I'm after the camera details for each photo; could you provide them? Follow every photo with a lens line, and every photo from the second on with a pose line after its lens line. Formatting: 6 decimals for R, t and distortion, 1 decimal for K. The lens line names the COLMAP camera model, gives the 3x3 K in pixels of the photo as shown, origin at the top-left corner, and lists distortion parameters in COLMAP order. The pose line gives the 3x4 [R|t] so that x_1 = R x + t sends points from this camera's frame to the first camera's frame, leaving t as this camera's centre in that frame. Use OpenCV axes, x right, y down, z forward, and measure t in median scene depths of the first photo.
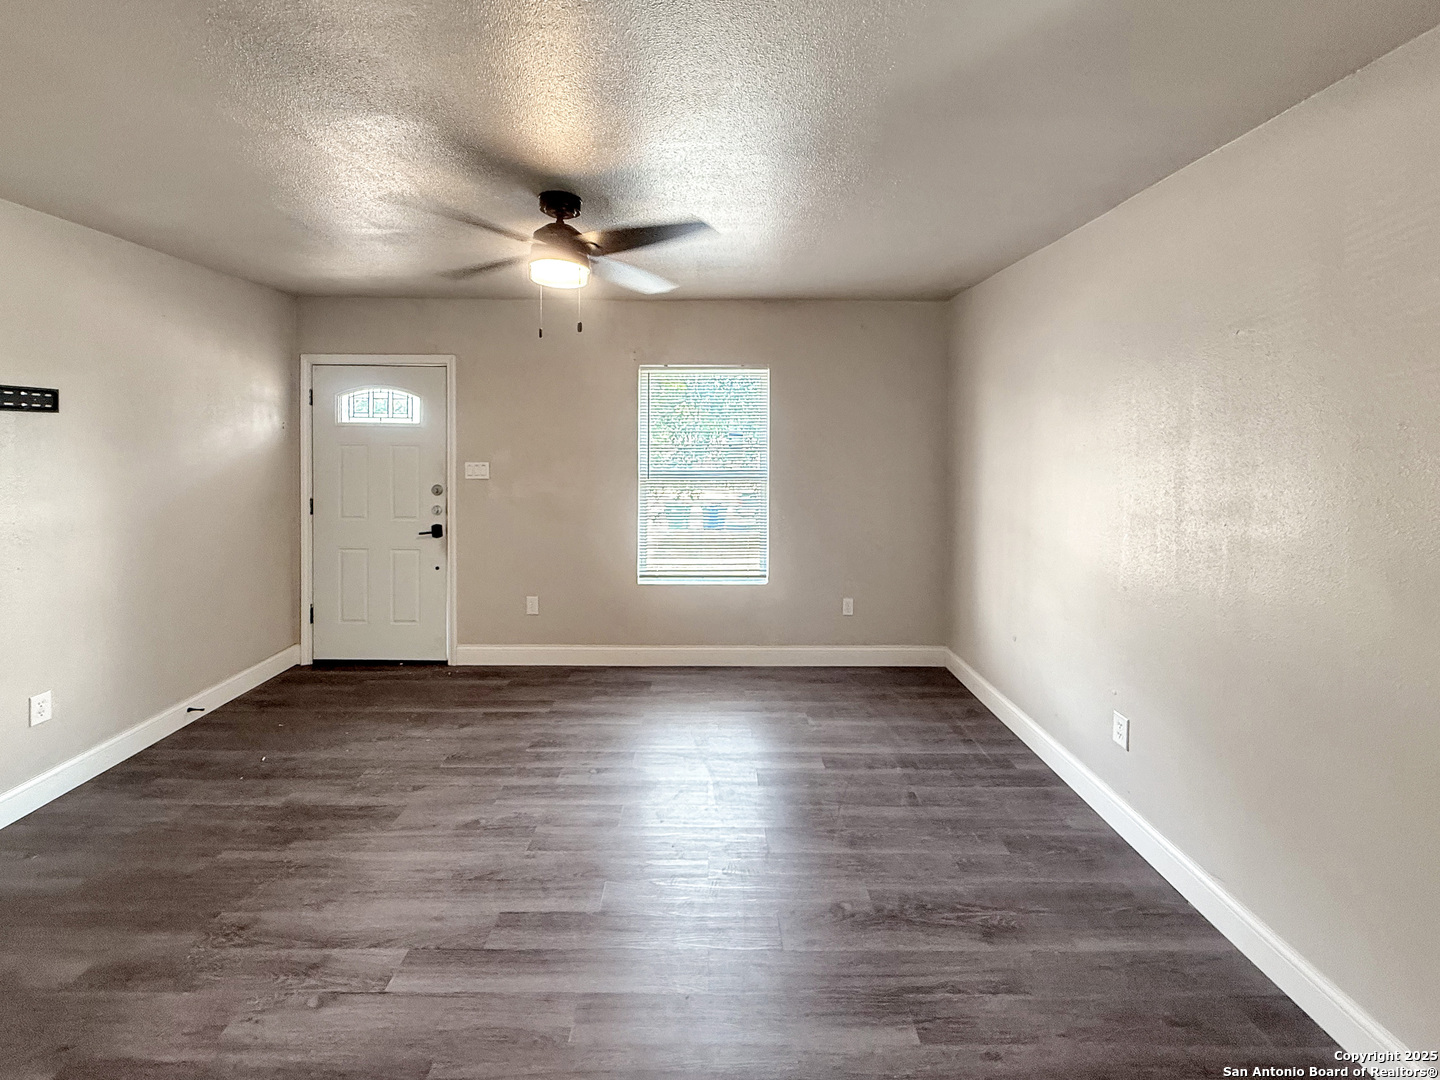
lens RADIAL K [[617.1, 0, 703.3], [0, 617.1, 438.4], [0, 0, 1]] dist [-0.000185, -0.000265]
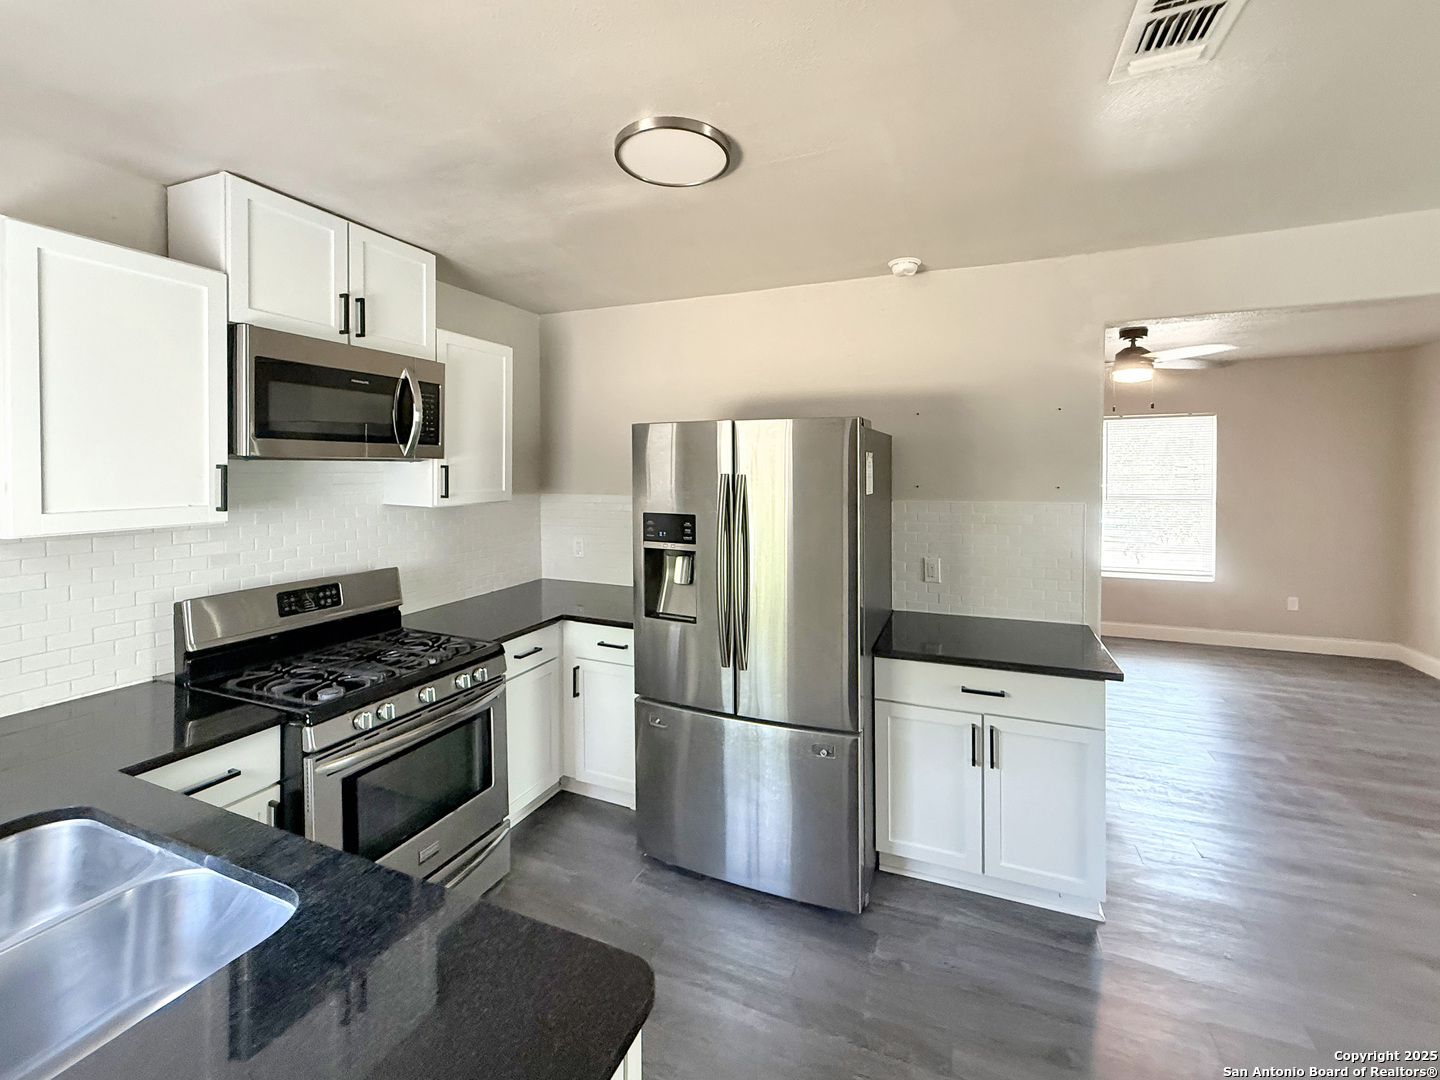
lens RADIAL K [[593.6, 0, 715.0], [0, 593.6, 481.9], [0, 0, 1]] dist [-0.000432, -0.000476]
pose [[0.921565, 0.005263, -0.388188, -0.424076], [0.003583, 0.999750, 0.022062, -0.010479], [0.388207, -0.021723, 0.921316, -0.631681]]
